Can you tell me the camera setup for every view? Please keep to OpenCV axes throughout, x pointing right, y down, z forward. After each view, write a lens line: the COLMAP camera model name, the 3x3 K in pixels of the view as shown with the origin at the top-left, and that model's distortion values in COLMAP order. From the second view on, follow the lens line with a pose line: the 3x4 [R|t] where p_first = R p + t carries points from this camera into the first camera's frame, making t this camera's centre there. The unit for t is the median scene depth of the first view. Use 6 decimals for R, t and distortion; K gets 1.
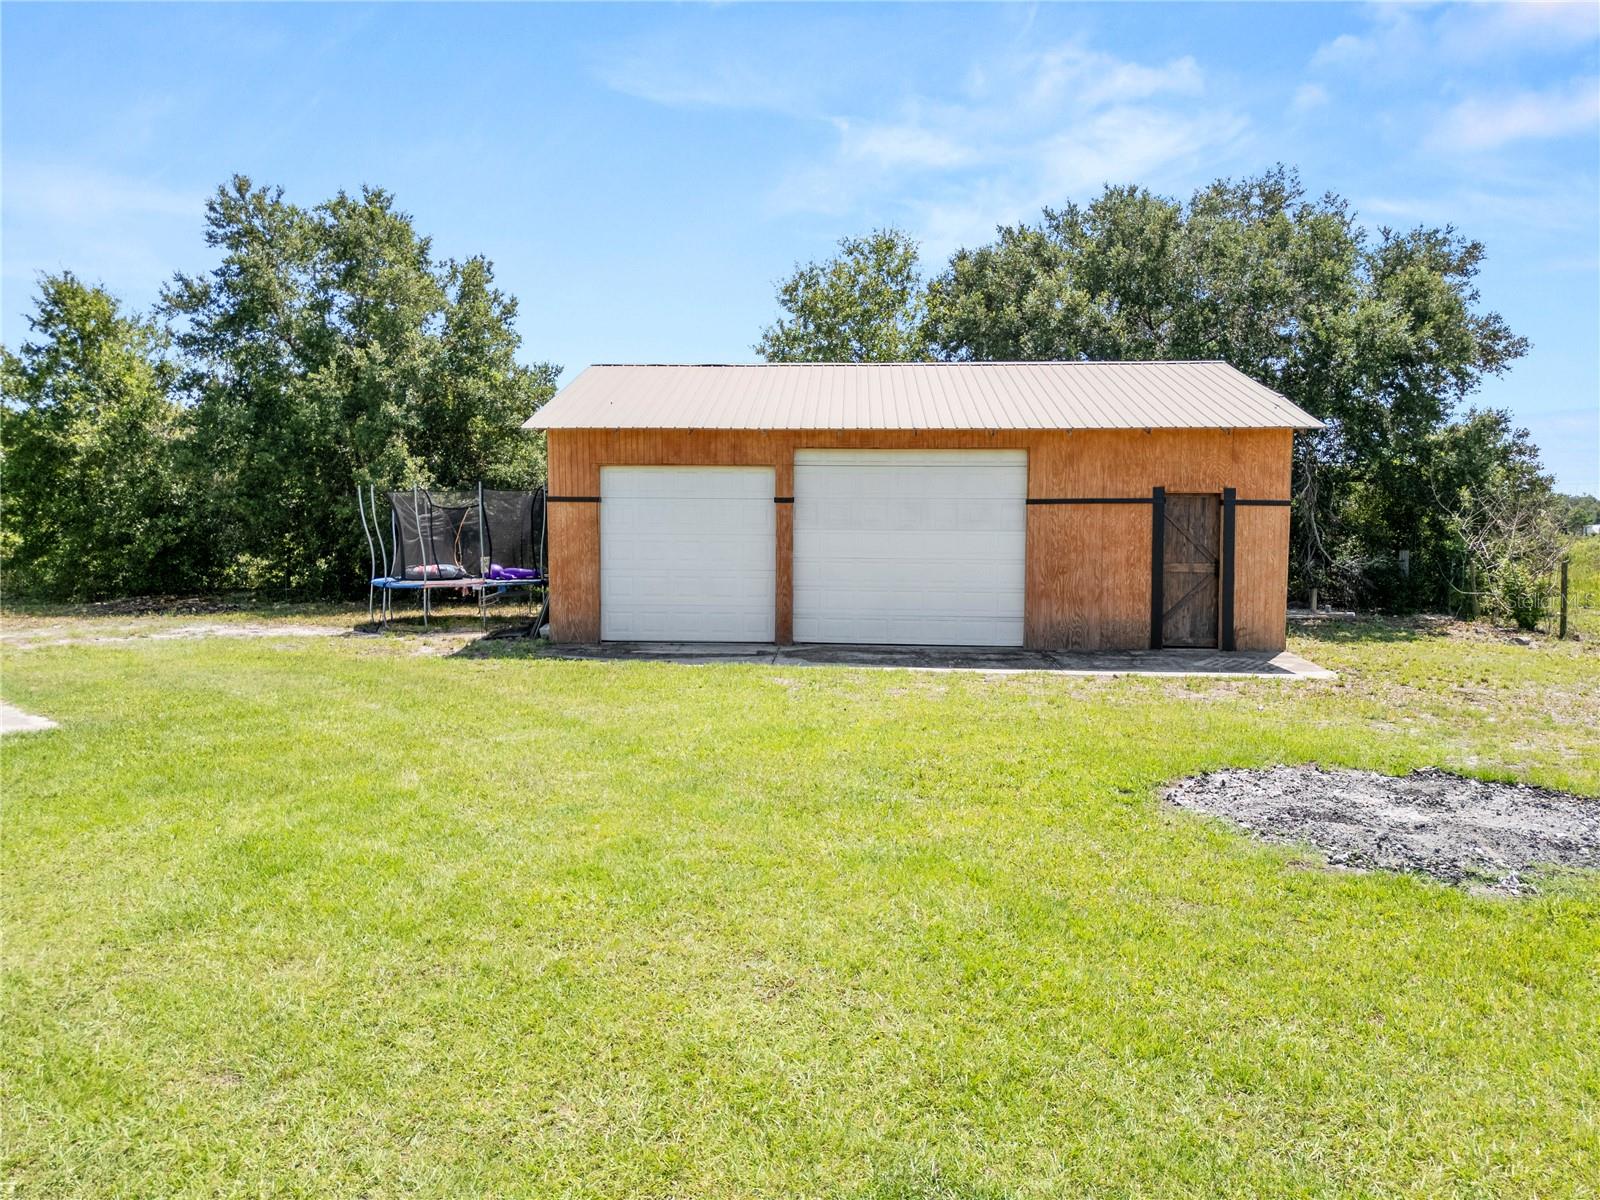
lens RADIAL K [[1111.4, 0, 803.8], [0, 1111.4, 599.9], [0, 0, 1]] dist [0.095694, -0.108384]
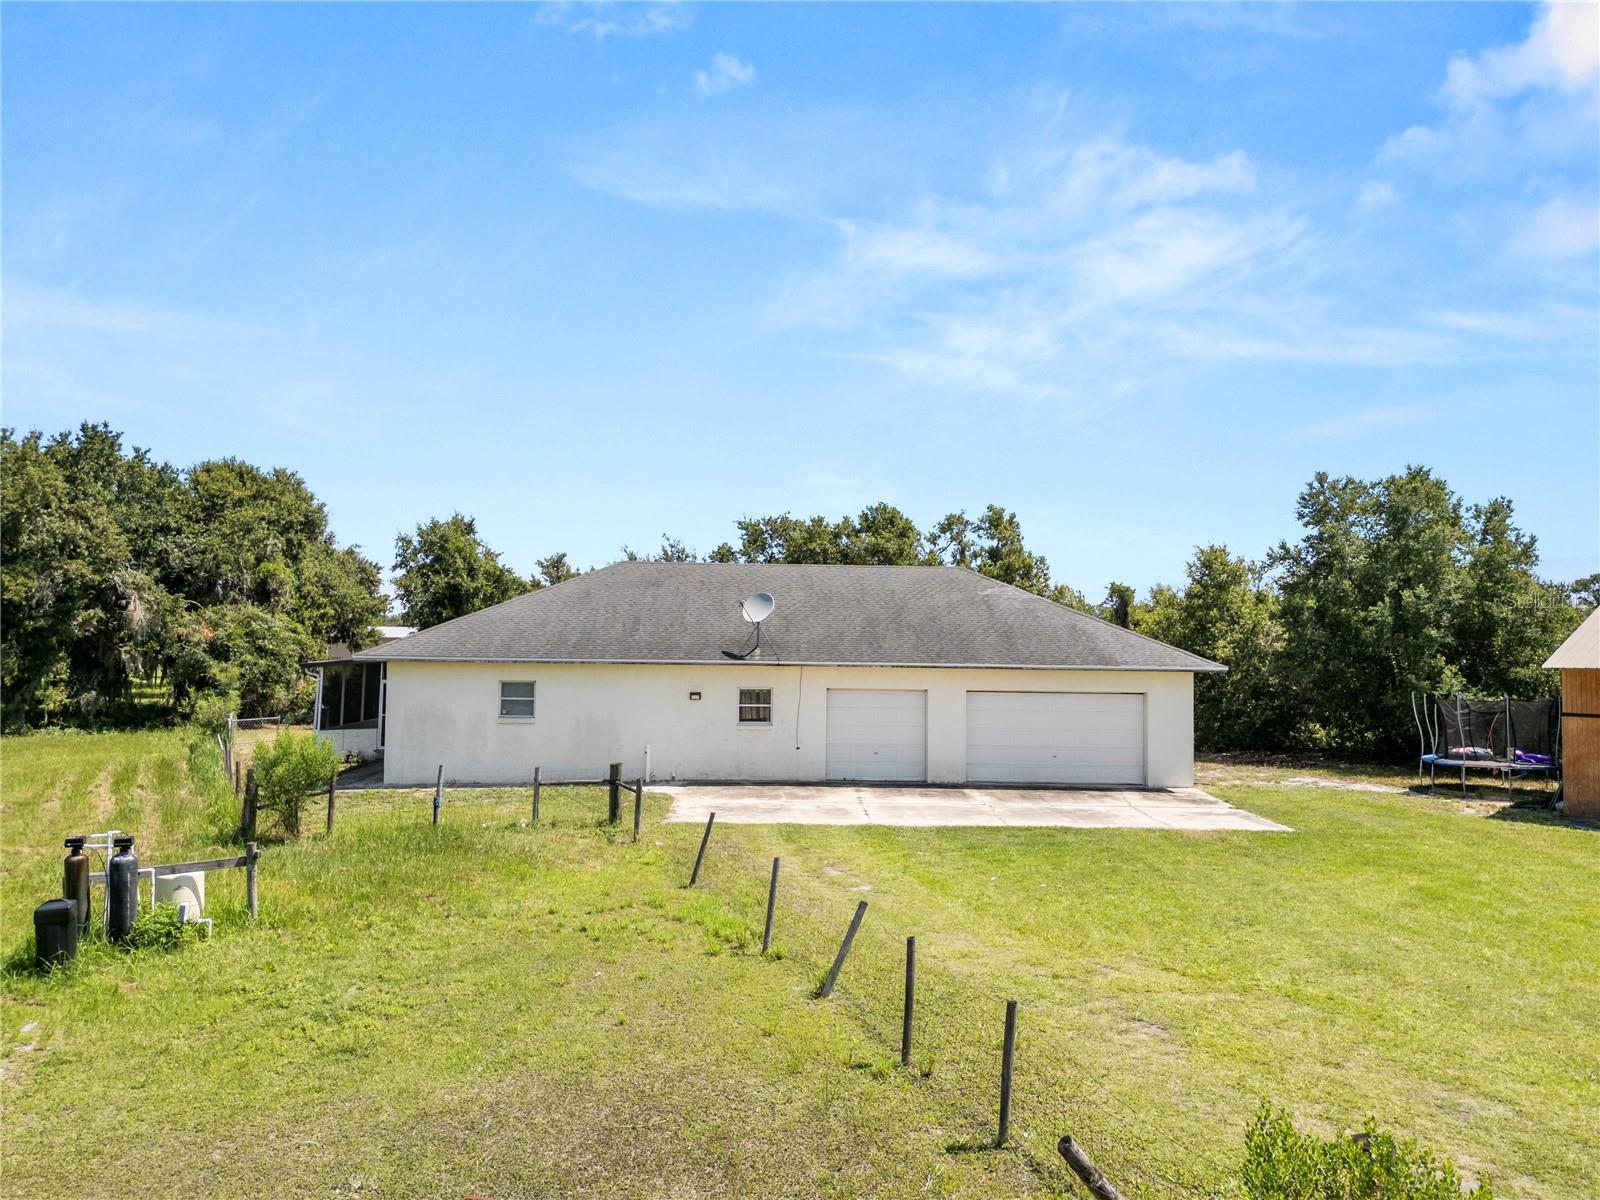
lens RADIAL K [[1111.4, 0, 803.8], [0, 1111.4, 599.9], [0, 0, 1]] dist [0.095694, -0.108384]
pose [[0.685416, -0.025689, -0.727699, 0.125427], [-0.060485, 0.993915, -0.092058, -0.031603], [0.725635, 0.107113, 0.679691, -0.533354]]
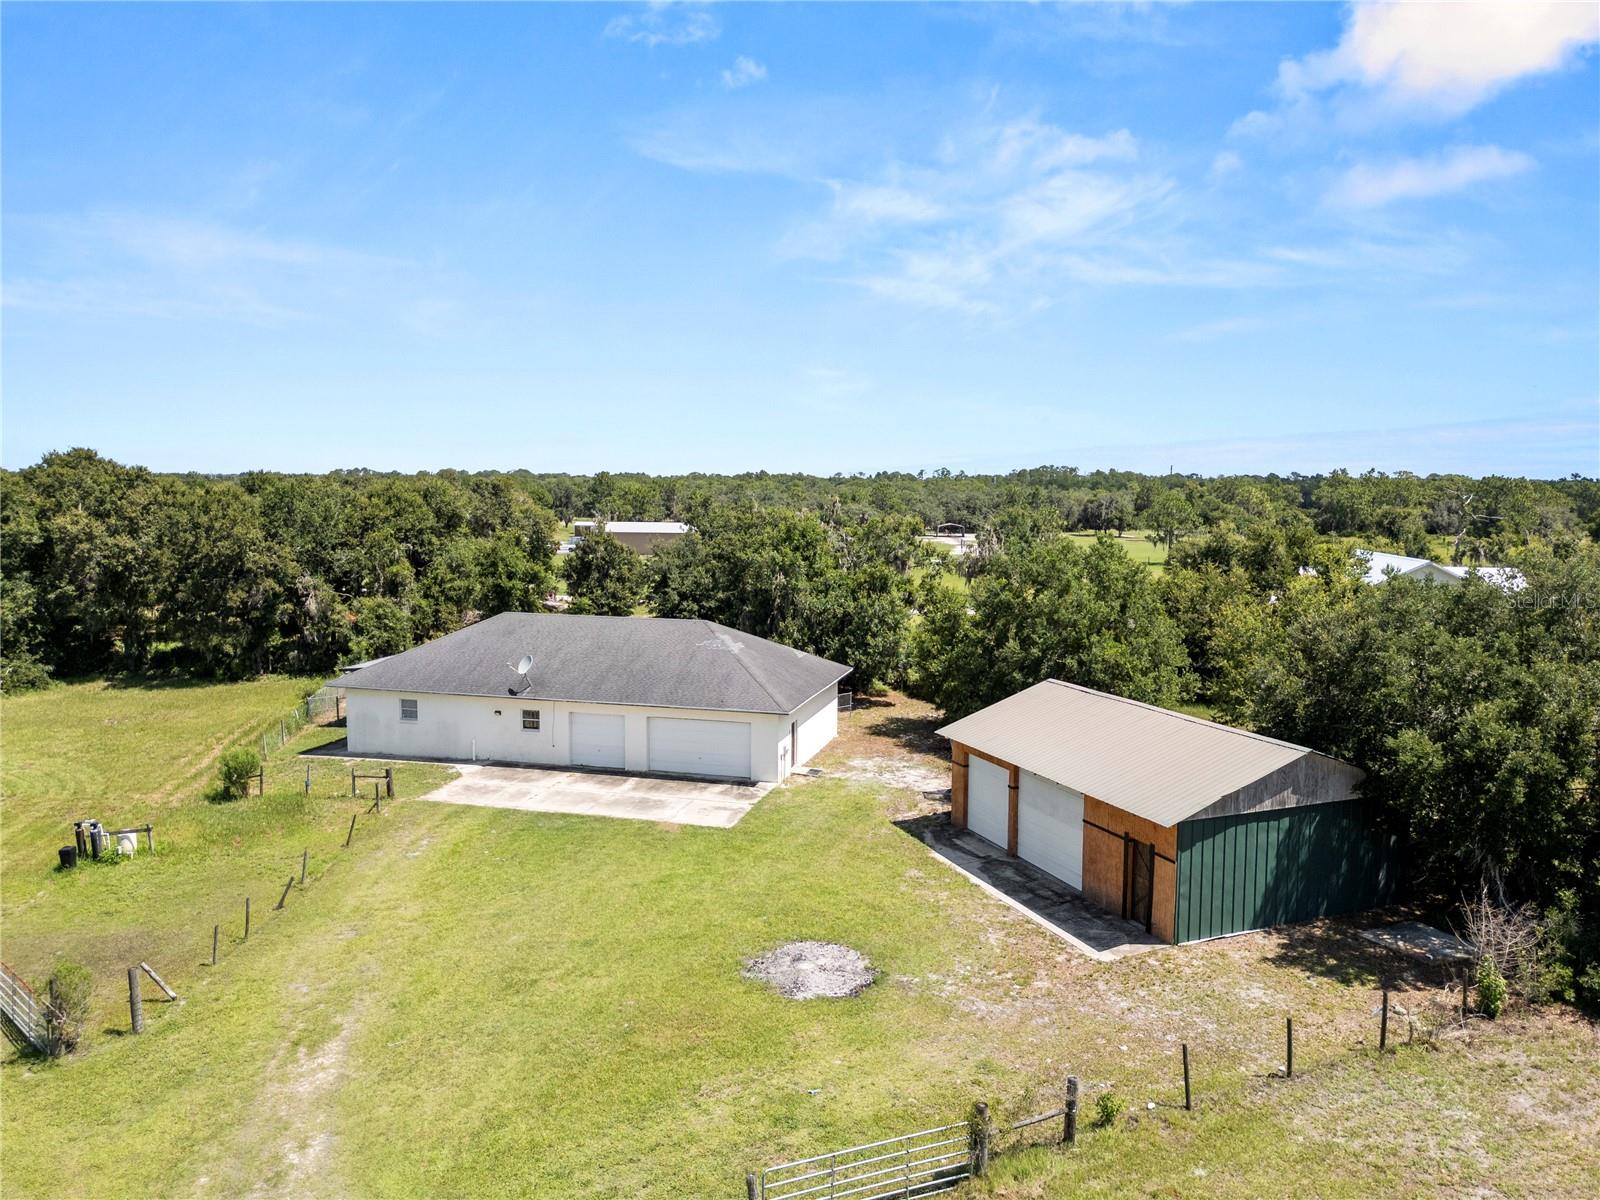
lens RADIAL K [[1111.4, 0, 803.8], [0, 1111.4, 599.9], [0, 0, 1]] dist [0.095694, -0.108384]
pose [[0.431378, 0.092123, -0.897455, 1.227832], [-0.068368, 0.995250, 0.069299, -0.413088], [0.899577, 0.031463, 0.435628, -0.201264]]
